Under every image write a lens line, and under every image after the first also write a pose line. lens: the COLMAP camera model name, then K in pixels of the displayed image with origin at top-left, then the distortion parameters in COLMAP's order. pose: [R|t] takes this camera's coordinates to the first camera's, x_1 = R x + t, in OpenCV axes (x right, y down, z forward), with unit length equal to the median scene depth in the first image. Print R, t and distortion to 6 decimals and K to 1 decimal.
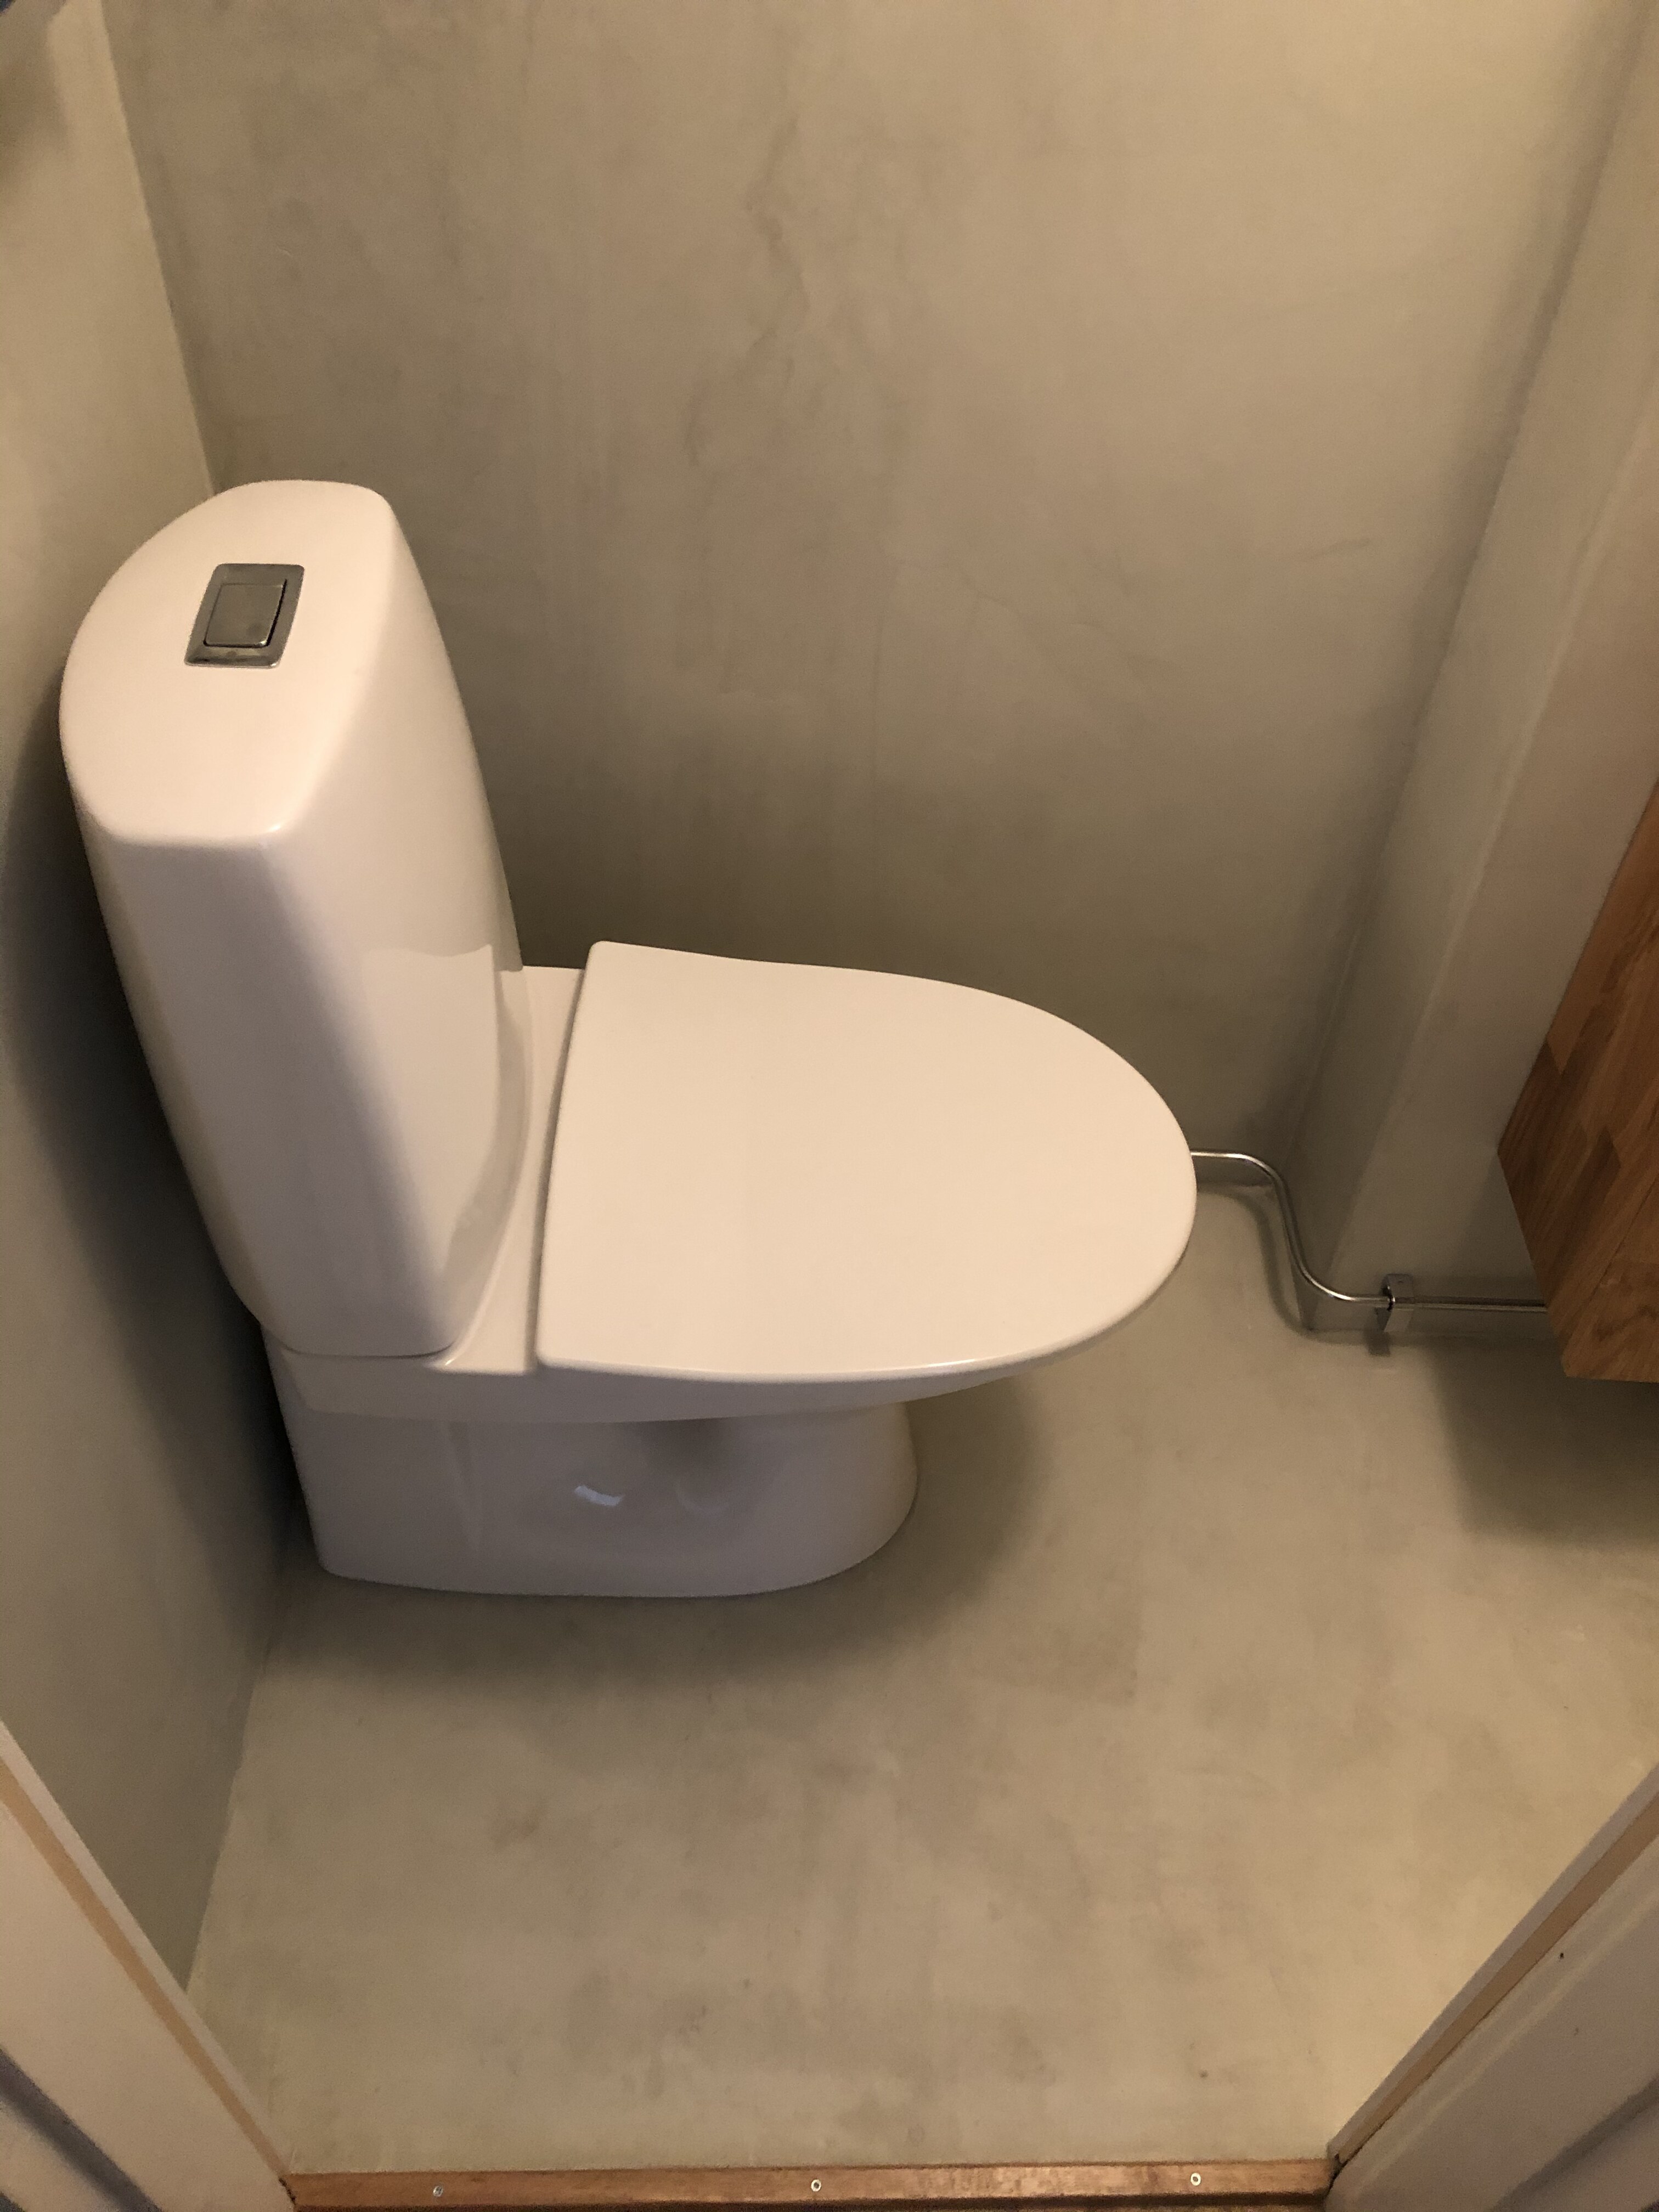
lens RADIAL K [[1823.4, 0, 831.3], [0, 1823.4, 1097.8], [0, 0, 1]] dist [0.017174, -0.017355]
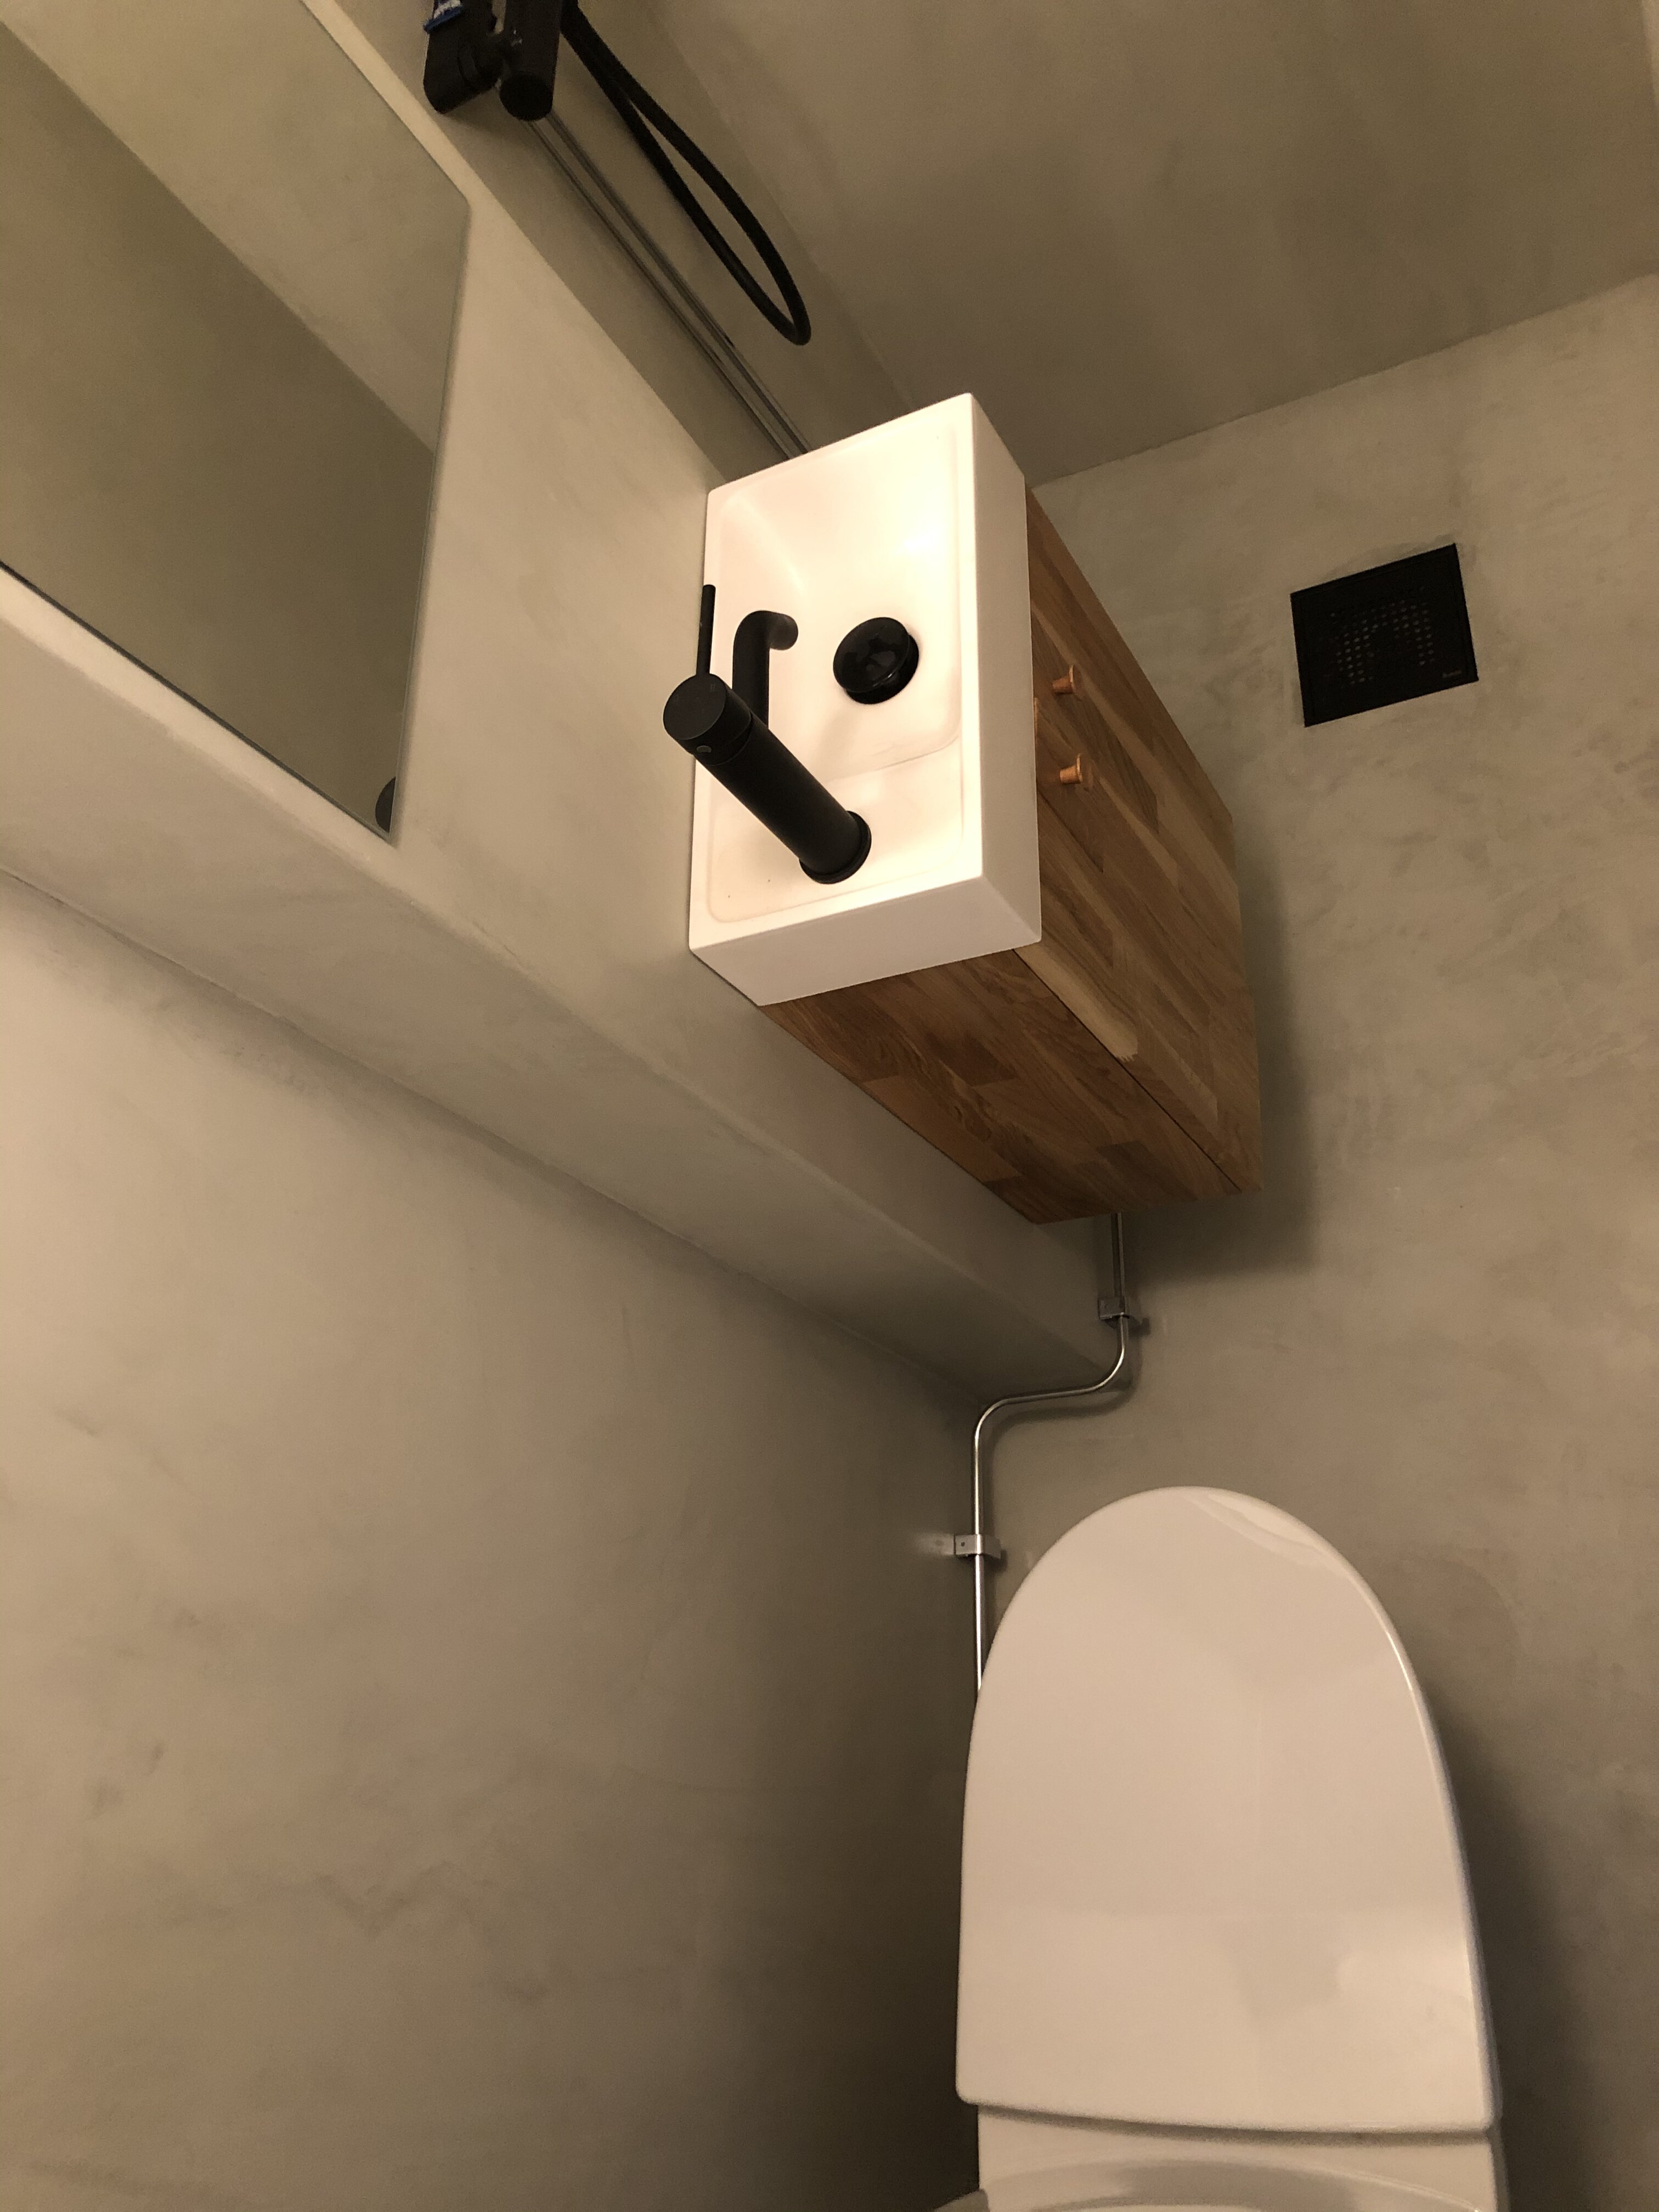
lens RADIAL K [[1823.4, 0, 818.1], [0, 1823.4, 1097.2], [0, 0, 1]] dist [0.017174, -0.017355]
pose [[-0.009312, -0.924949, 0.379978, -0.006448], [0.966917, 0.088544, 0.239232, -0.436471], [-0.254922, 0.369635, 0.893524, -0.053476]]
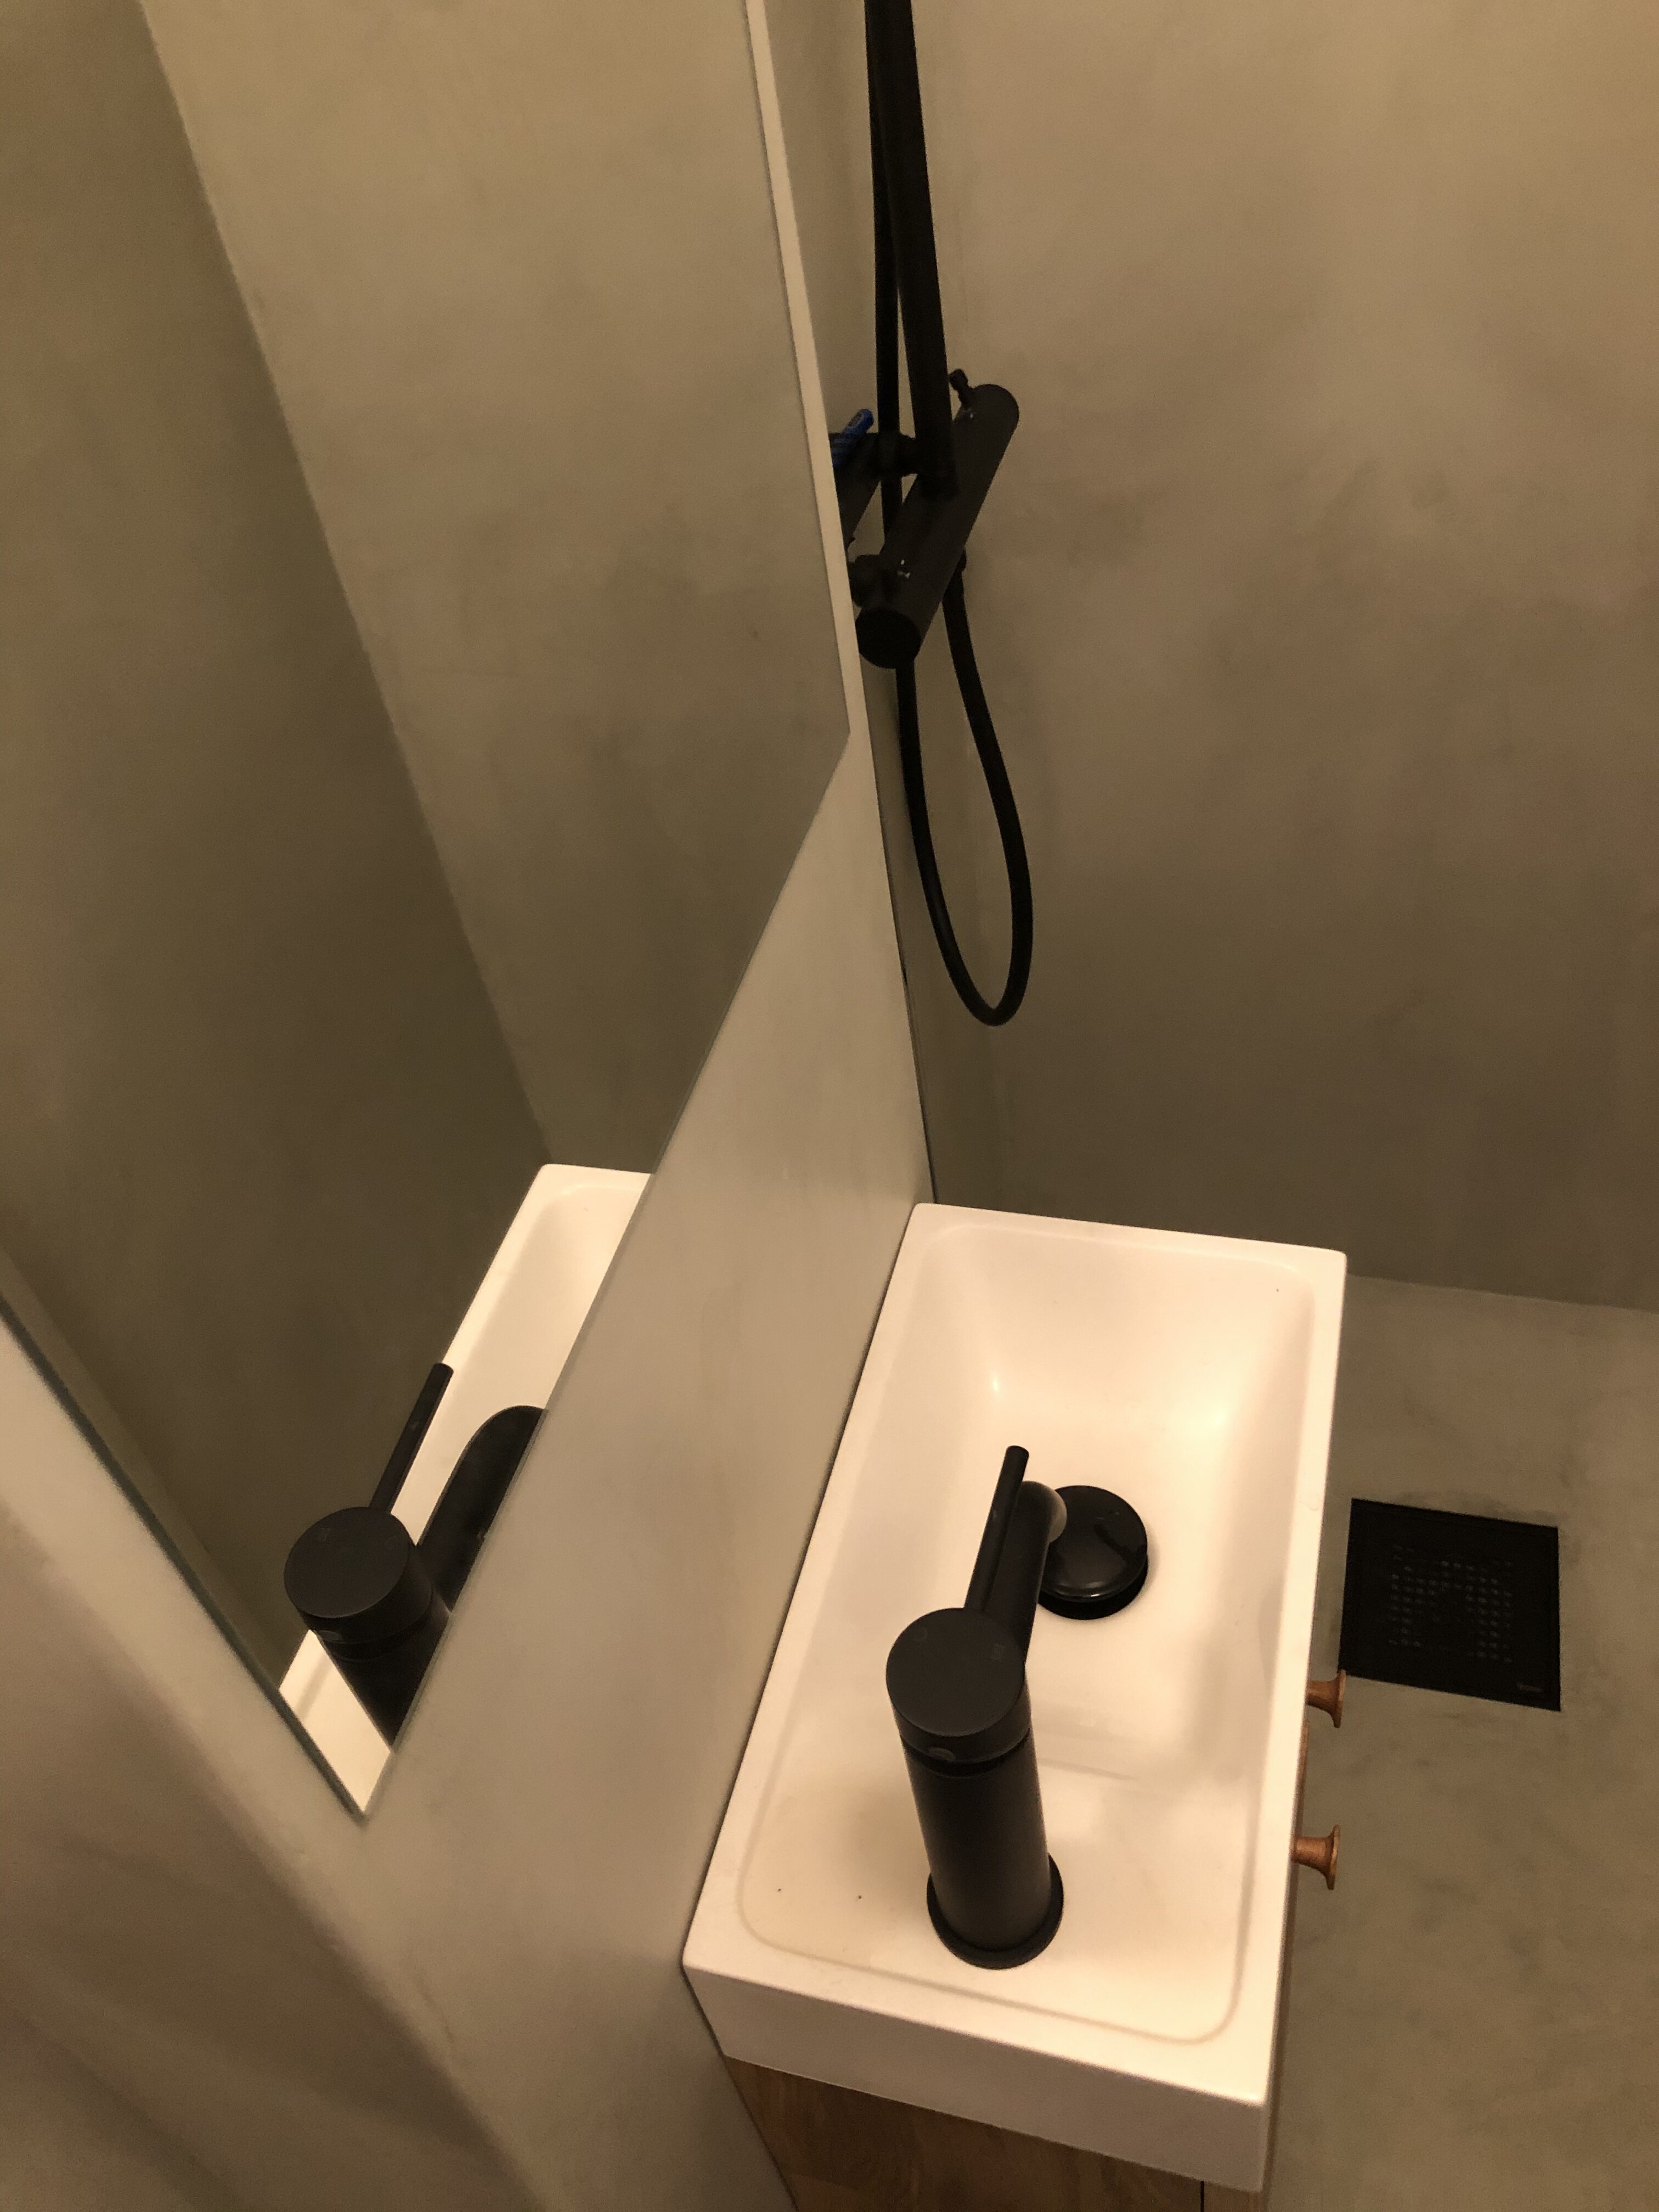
lens RADIAL K [[1823.4, 0, 830.9], [0, 1823.4, 1083.1], [0, 0, 1]] dist [0.017174, -0.017355]
pose [[0.245438, -0.714088, 0.655621, 0.262977], [0.794872, 0.535383, 0.285560, -0.535257], [-0.554923, 0.451047, 0.699011, 0.260590]]
